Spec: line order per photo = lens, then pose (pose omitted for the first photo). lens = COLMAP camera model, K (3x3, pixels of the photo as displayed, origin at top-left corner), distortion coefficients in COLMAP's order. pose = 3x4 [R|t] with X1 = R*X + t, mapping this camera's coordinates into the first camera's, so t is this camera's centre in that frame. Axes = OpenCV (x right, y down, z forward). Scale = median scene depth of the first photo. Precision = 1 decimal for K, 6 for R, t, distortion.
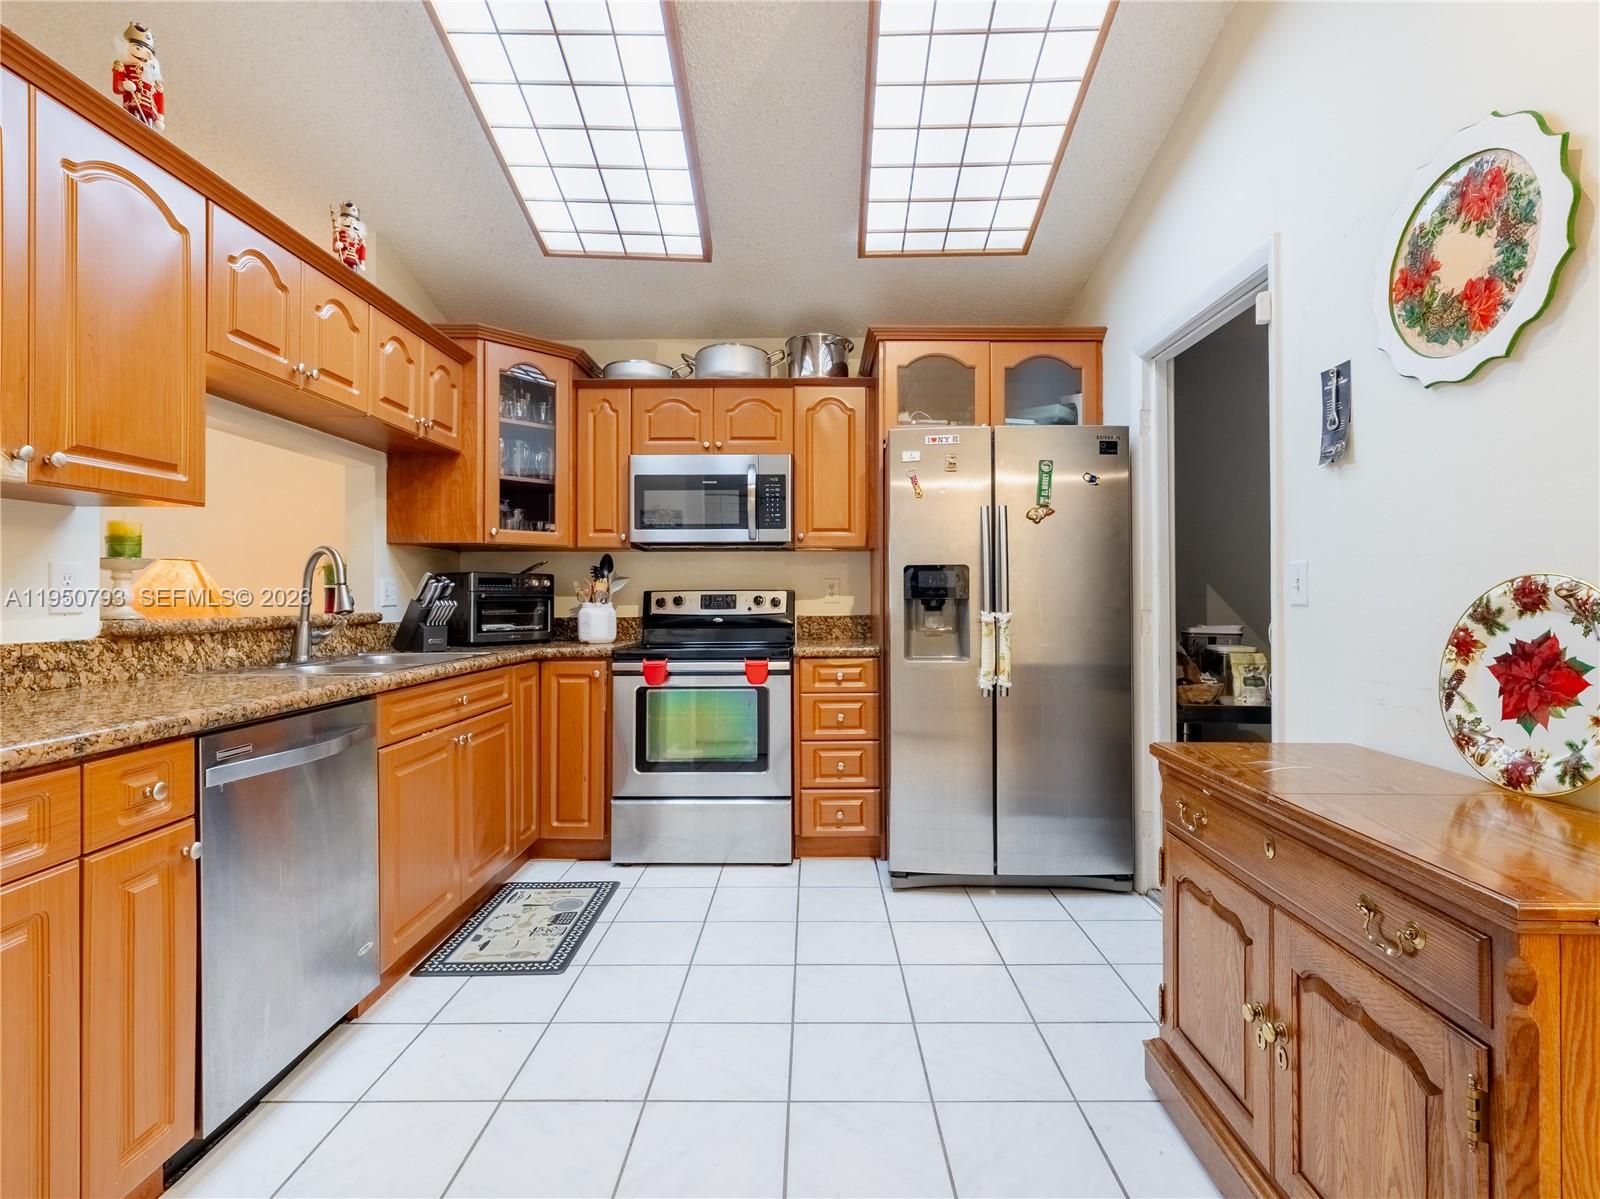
lens RADIAL K [[770.7, 0, 807.1], [0, 770.7, 592.7], [0, 0, 1]] dist [-0.001061, 0.000063]
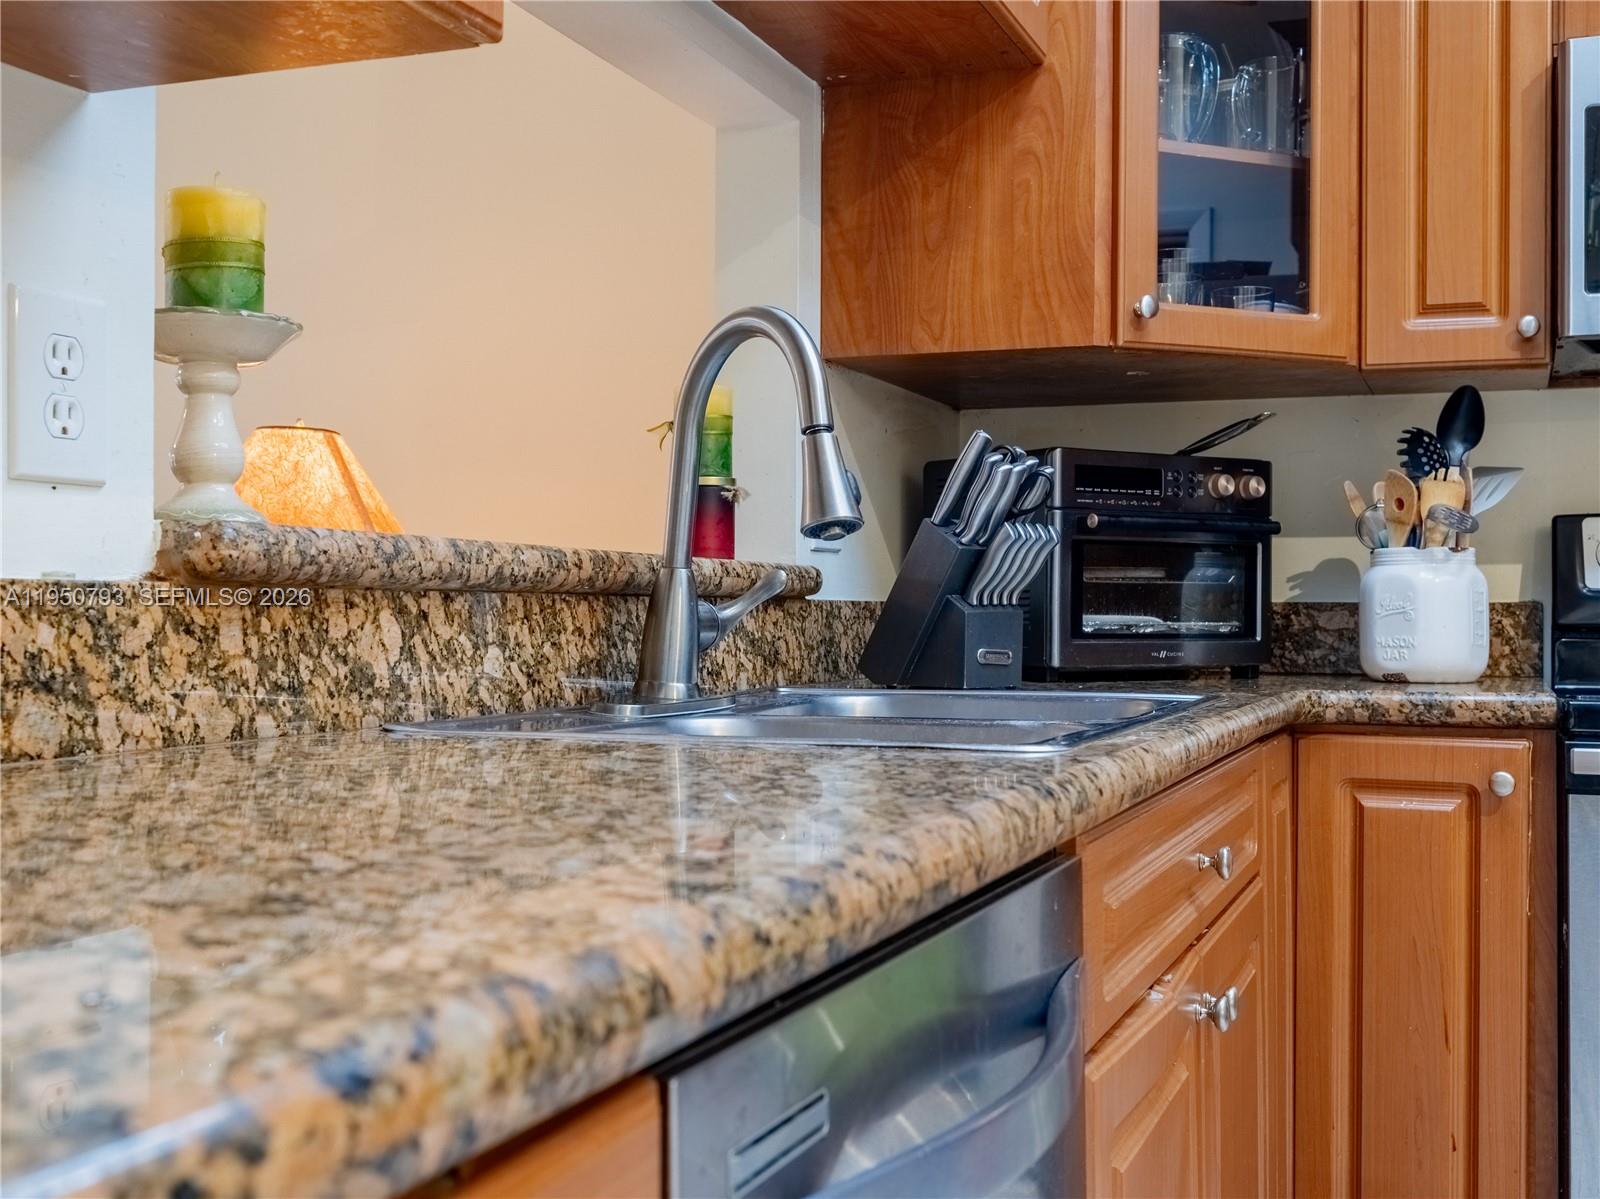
lens RADIAL K [[1782.4, 0, 797.4], [0, 1782.4, 601.8], [0, 0, 1]] dist [0.007323, 0.000000]
pose [[0.930399, 0.005096, -0.366512, -0.355223], [-0.004497, 0.999987, 0.002488, 0.048066], [0.366520, -0.000667, 0.930410, 0.370367]]
